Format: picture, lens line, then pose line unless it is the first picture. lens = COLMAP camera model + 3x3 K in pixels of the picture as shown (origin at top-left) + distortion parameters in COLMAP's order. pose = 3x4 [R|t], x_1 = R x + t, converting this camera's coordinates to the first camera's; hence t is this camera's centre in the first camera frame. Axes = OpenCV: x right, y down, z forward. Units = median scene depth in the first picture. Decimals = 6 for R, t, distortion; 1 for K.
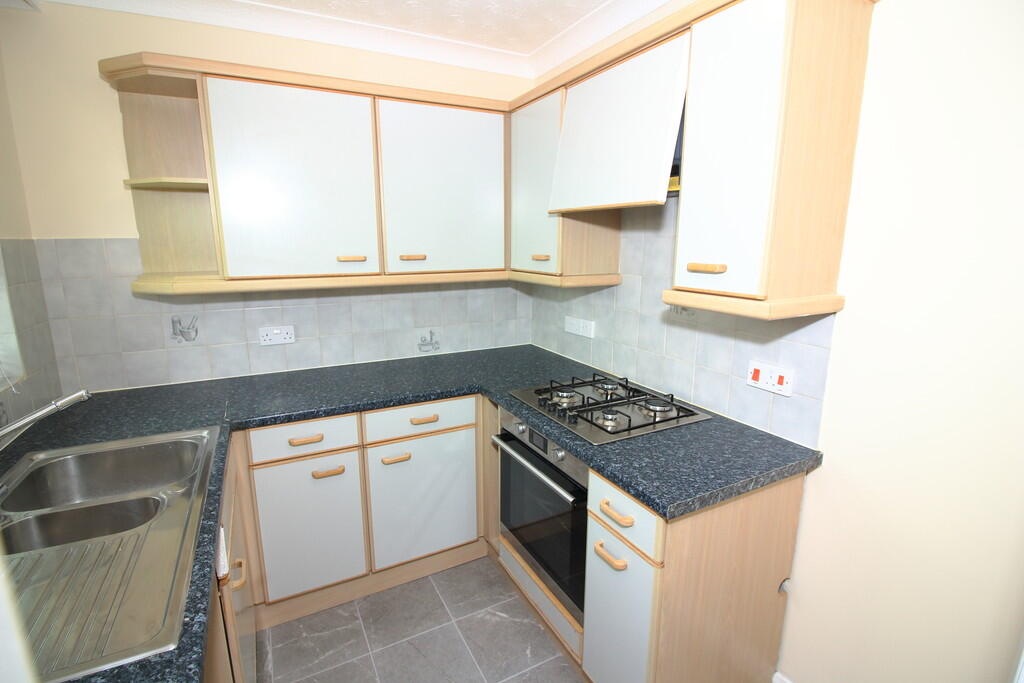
lens RADIAL K [[477.5, 0, 509.9], [0, 477.5, 339.7], [0, 0, 1]] dist [0.001462, -0.014523]
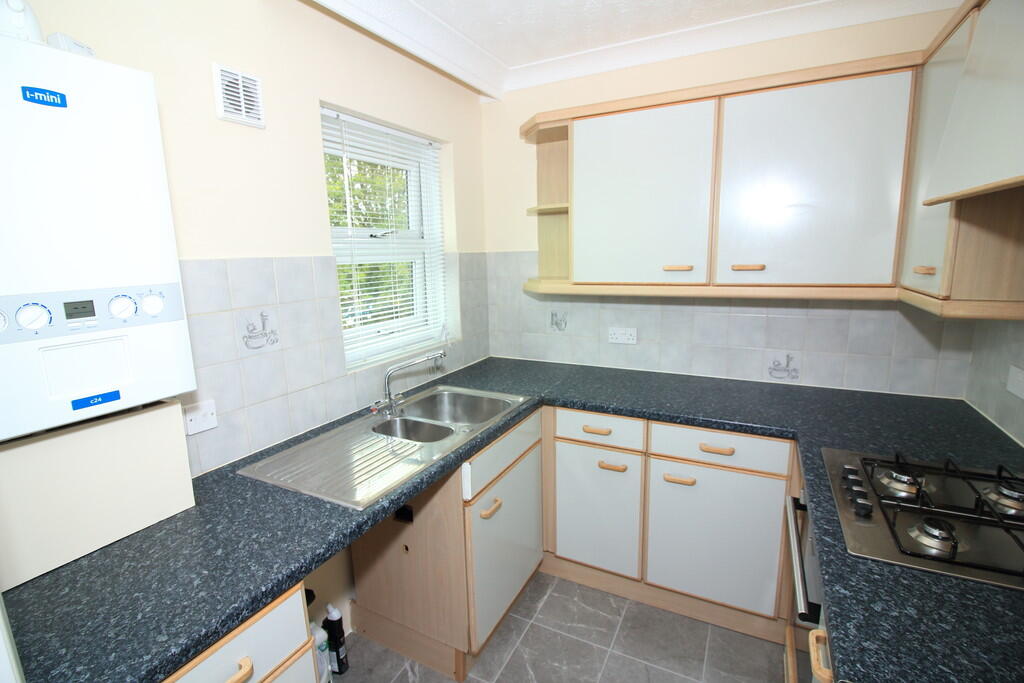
lens RADIAL K [[477.5, 0, 509.9], [0, 477.5, 339.7], [0, 0, 1]] dist [0.001462, -0.014523]
pose [[0.570582, 0.133915, -0.810249, 0.303469], [-0.144745, 0.987569, 0.061291, -0.033958], [0.808384, 0.082308, 0.582873, 0.155950]]
